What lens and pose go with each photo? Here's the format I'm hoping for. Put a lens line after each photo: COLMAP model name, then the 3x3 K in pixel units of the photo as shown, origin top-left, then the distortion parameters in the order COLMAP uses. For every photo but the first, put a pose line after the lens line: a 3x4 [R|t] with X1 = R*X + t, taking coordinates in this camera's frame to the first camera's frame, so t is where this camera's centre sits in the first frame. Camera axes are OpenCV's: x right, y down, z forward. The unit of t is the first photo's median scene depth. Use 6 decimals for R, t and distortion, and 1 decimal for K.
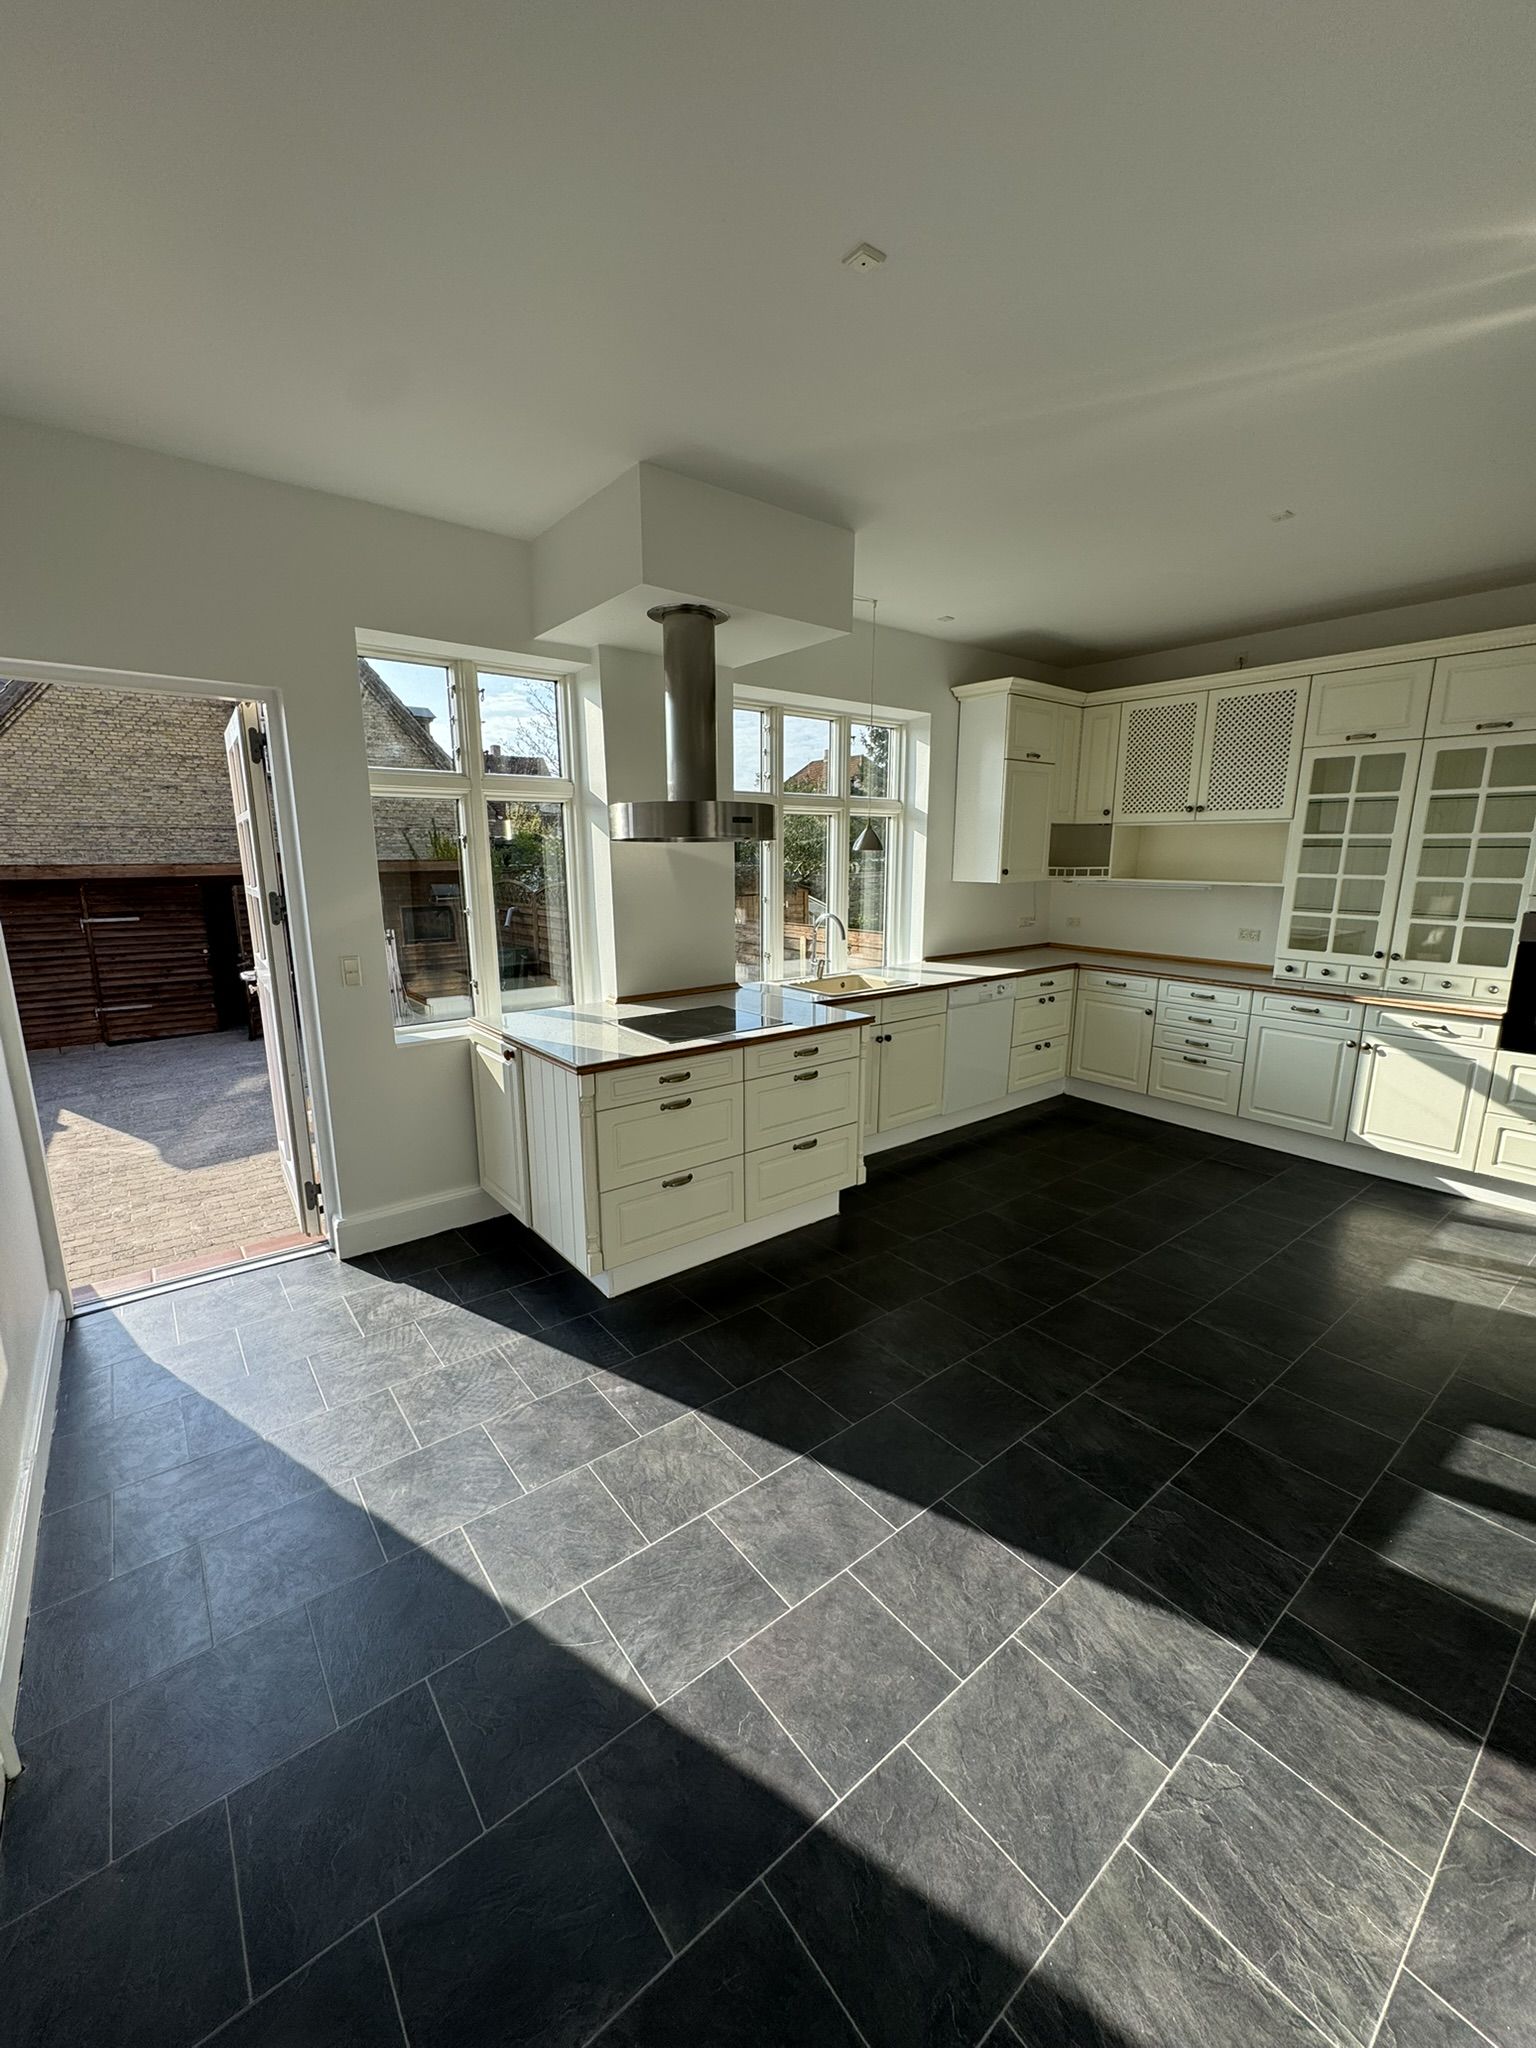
lens RADIAL K [[806.4, 0, 768.0], [0, 806.4, 1024.0], [0, 0, 1]] dist [0.006873, -0.000518]
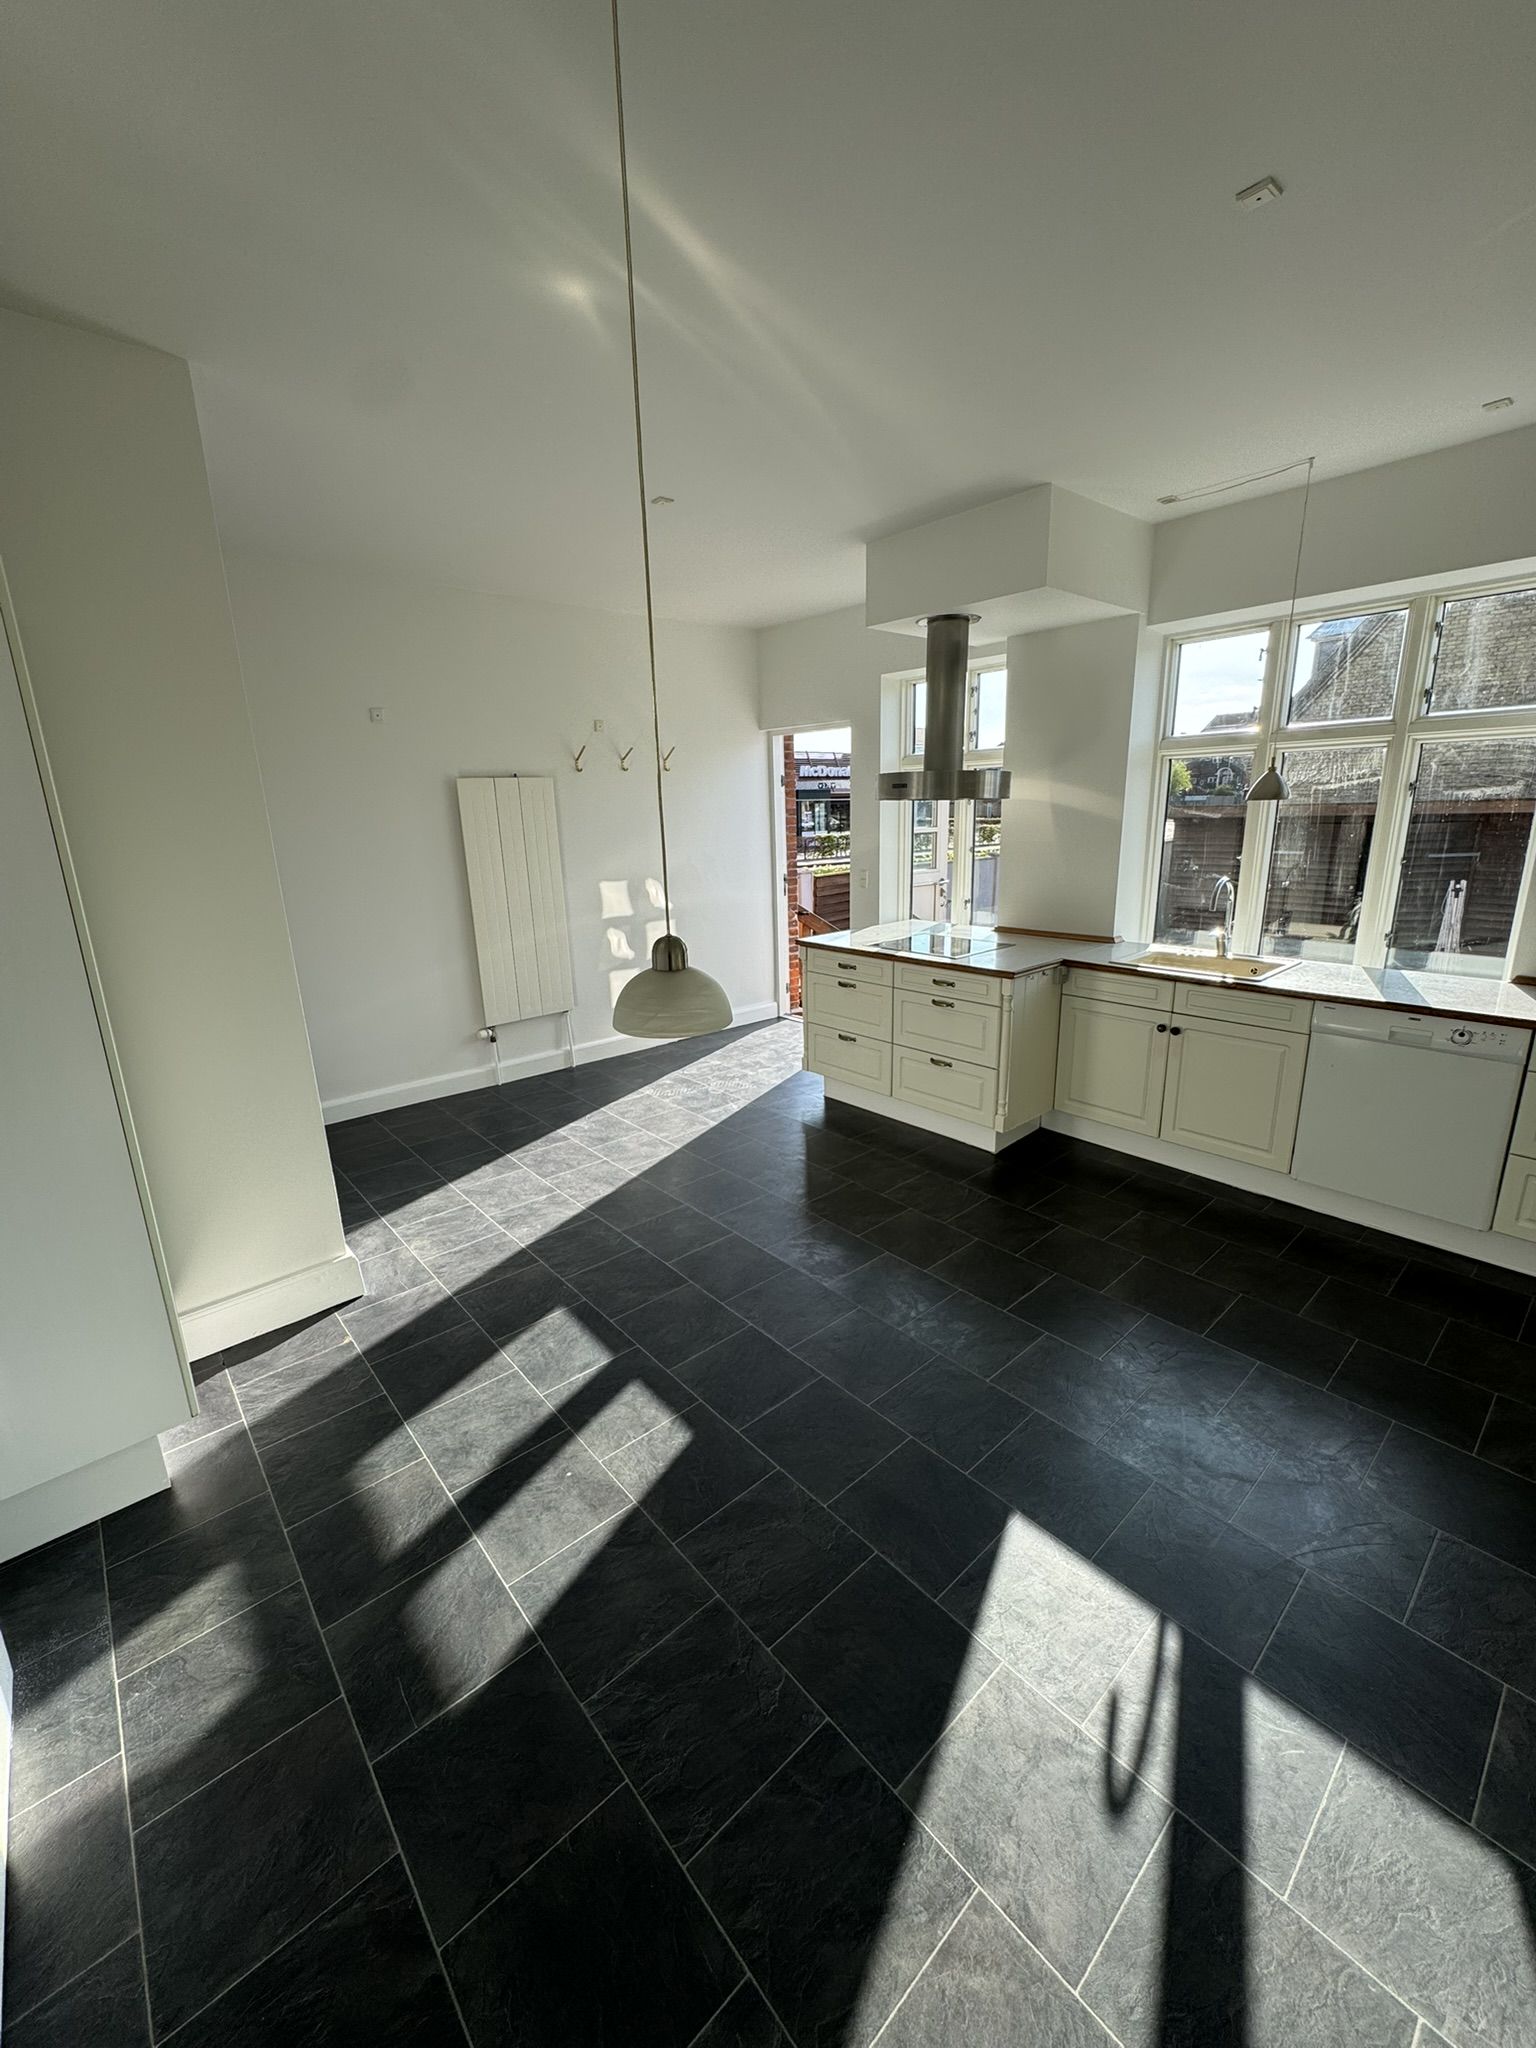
lens RADIAL K [[806.4, 0, 768.0], [0, 806.4, 1024.0], [0, 0, 1]] dist [0.006873, -0.000518]
pose [[0.058406, 0.259501, -0.963975, 2.051379], [-0.182706, 0.952092, 0.245232, -0.258103], [0.981431, 0.161801, 0.103020, 1.133657]]
